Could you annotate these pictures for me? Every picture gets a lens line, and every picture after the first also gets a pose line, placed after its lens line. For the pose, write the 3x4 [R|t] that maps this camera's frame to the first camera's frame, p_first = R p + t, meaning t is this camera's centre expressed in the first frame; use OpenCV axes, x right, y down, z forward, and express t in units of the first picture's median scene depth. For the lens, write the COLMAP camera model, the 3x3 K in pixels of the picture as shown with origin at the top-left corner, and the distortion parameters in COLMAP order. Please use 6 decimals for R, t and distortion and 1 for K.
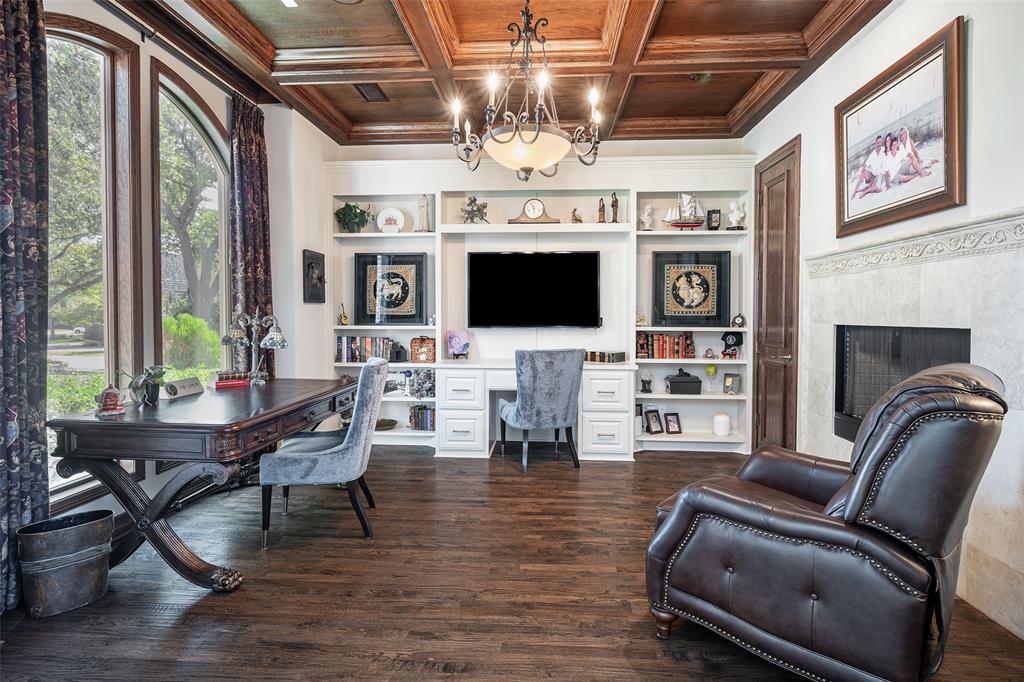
lens RADIAL K [[527.8, 0, 509.3], [0, 527.8, 315.1], [0, 0, 1]] dist [-0.004552, -0.001601]
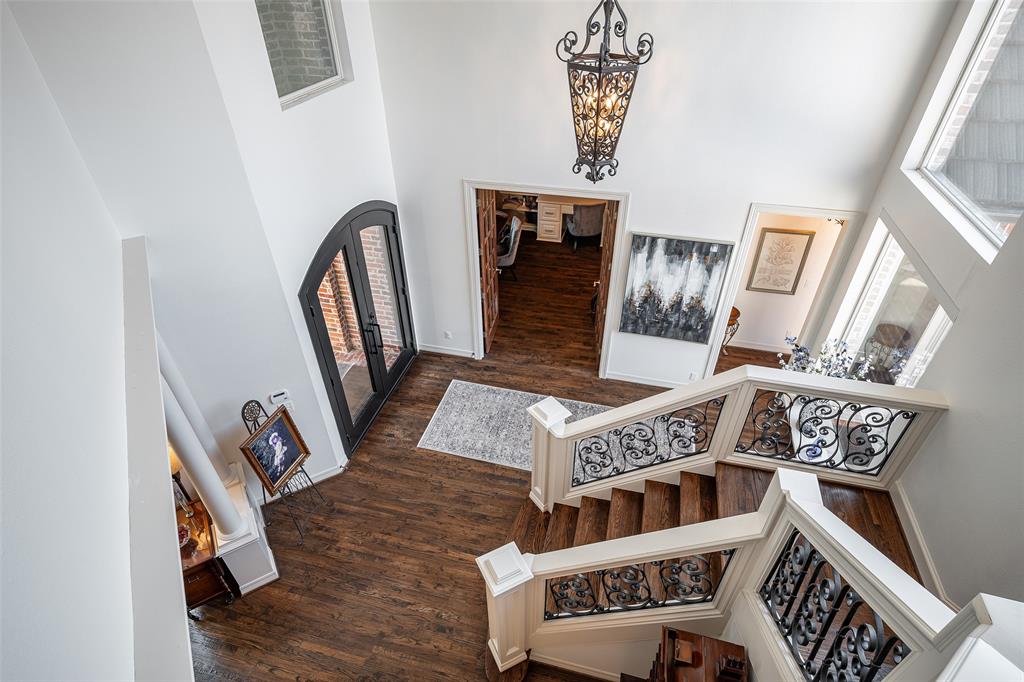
lens RADIAL K [[527.8, 0, 511.8], [0, 527.8, 344.9], [0, 0, 1]] dist [-0.004552, -0.001601]
pose [[0.984889, 0.092249, -0.146572, 0.120542], [0.012856, 0.805052, 0.593065, -0.691224], [0.172708, -0.585988, 0.791701, -1.039125]]
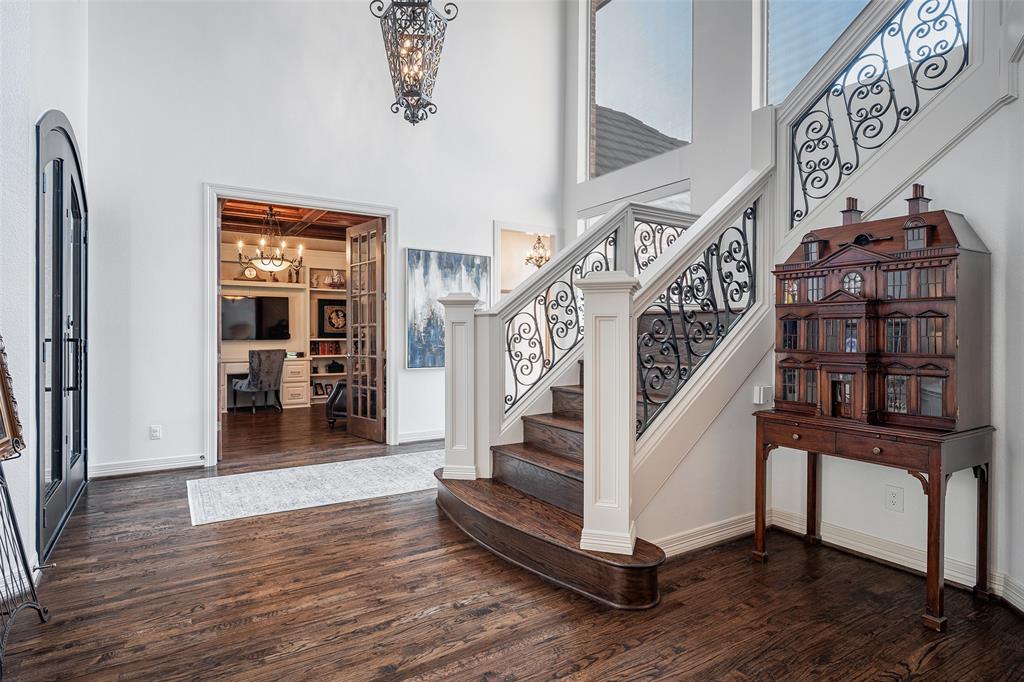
lens RADIAL K [[548.1, 0, 507.0], [0, 548.1, 336.4], [0, 0, 1]] dist [-0.001826, 0.000071]
pose [[0.806790, -0.009792, 0.590758, -0.356500], [0.010910, 0.999939, 0.001675, 0.019155], [-0.590738, 0.005094, 0.806847, -1.021871]]
